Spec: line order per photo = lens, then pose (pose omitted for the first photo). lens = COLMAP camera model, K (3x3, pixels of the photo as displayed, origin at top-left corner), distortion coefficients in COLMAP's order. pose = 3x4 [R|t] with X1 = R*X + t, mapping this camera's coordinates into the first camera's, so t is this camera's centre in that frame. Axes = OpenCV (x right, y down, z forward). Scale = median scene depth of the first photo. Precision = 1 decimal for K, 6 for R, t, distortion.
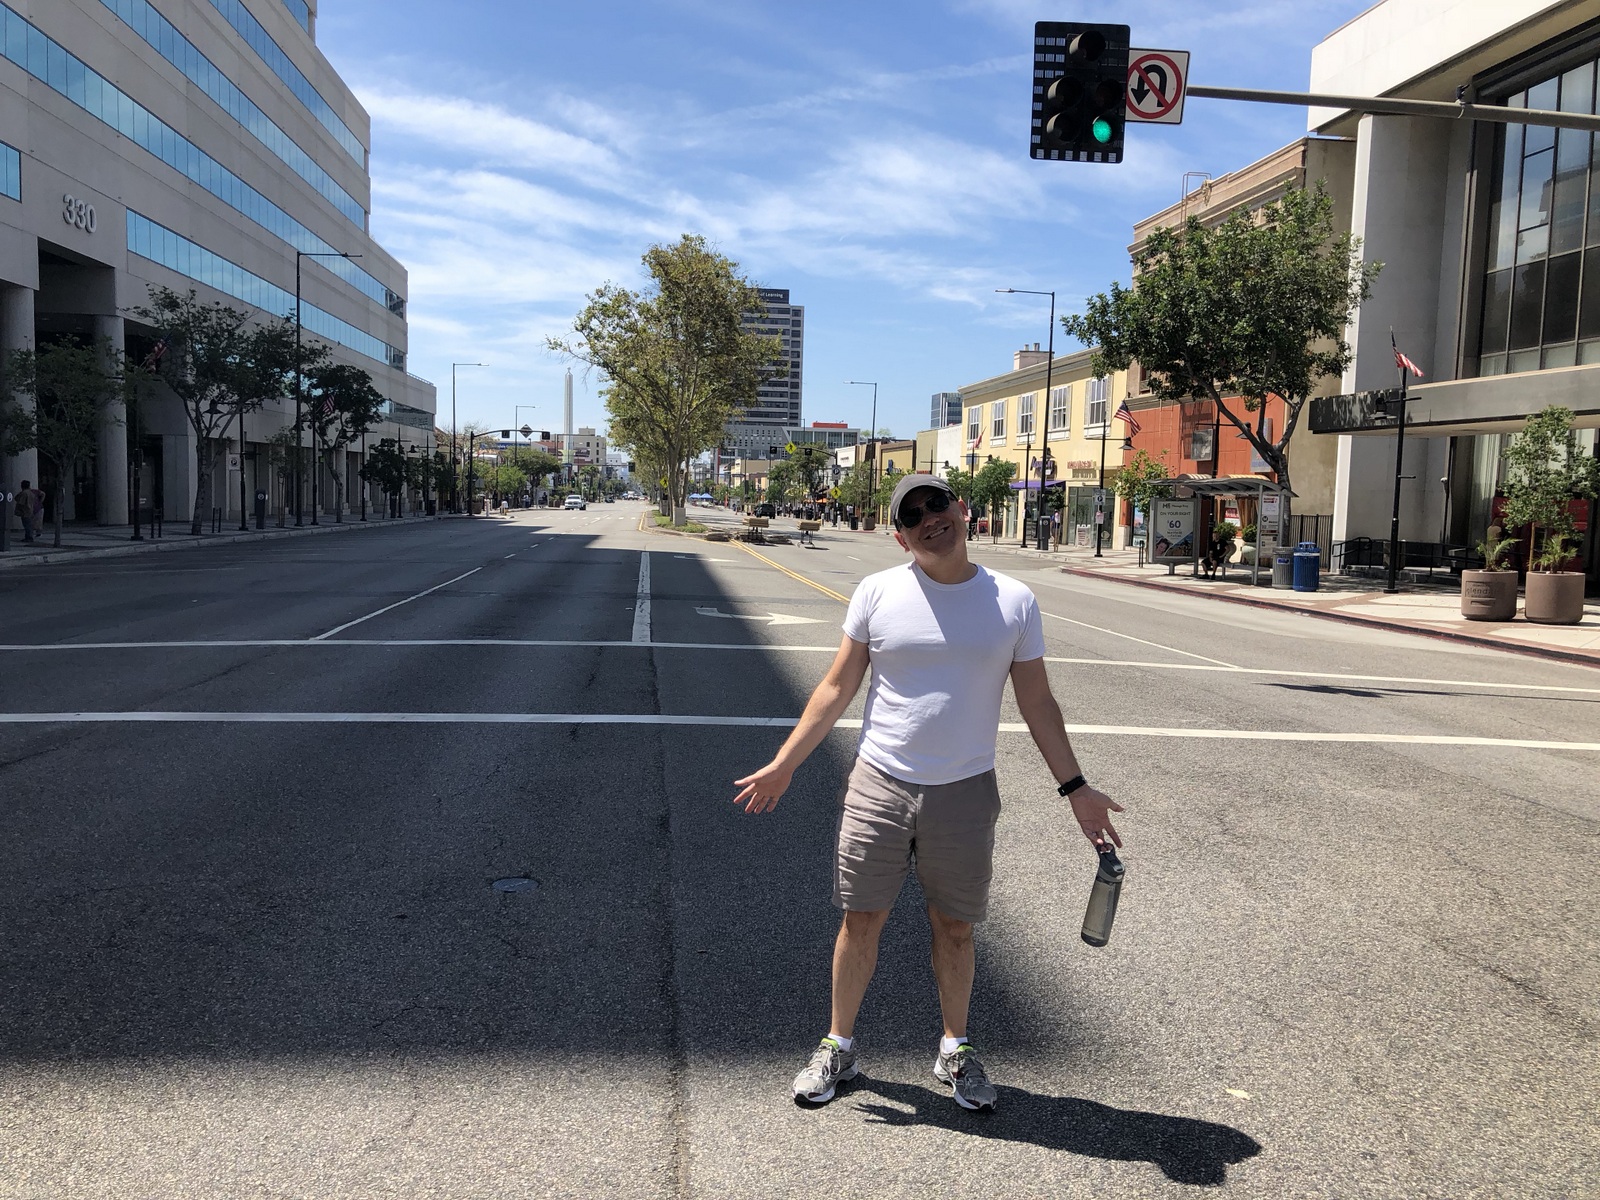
lens RADIAL K [[1418.2, 0, 800.0], [0, 1418.2, 600.0], [0, 0, 1]] dist [-0.013872, 0.090833]
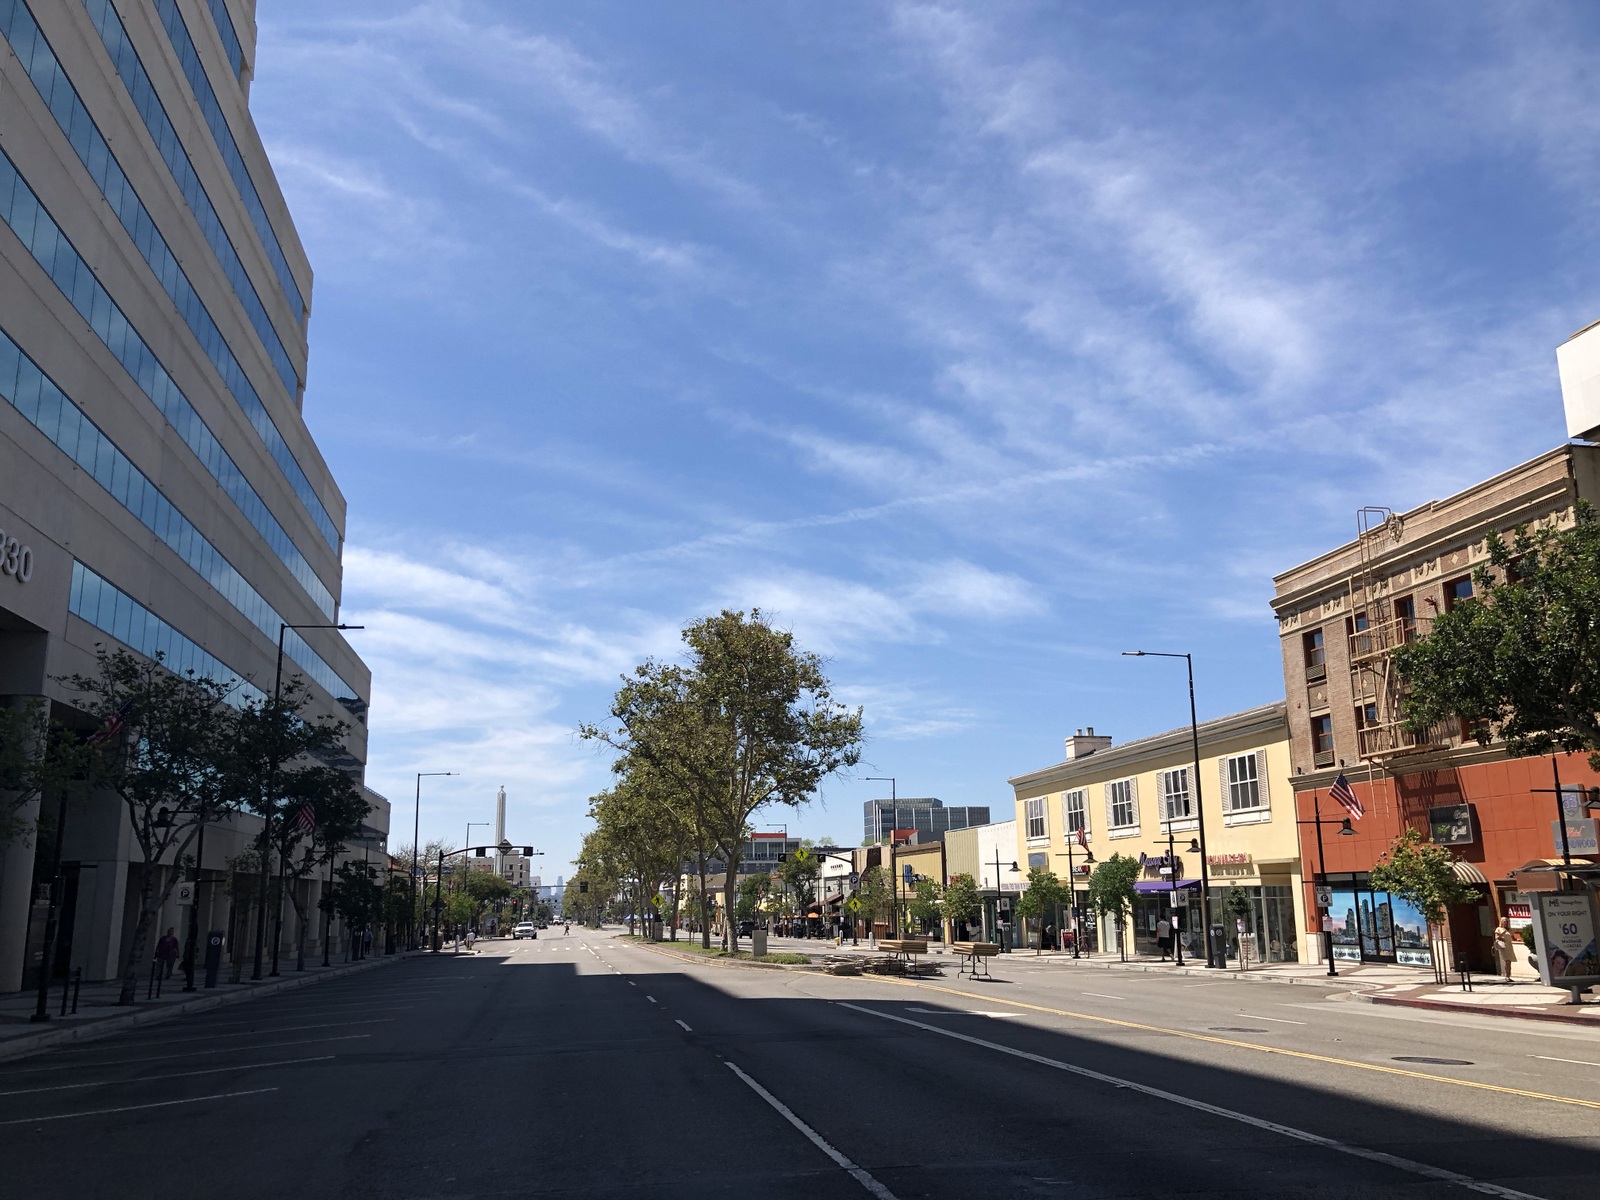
lens RADIAL K [[1347.5, 0, 800.0], [0, 1347.5, 600.0], [0, 0, 1]] dist [0.050060, -0.045832]
pose [[0.995464, -0.018820, 0.093256, -0.090228], [0.045528, 0.954945, -0.293269, -0.013925], [-0.083535, 0.296185, 0.951471, 0.165195]]
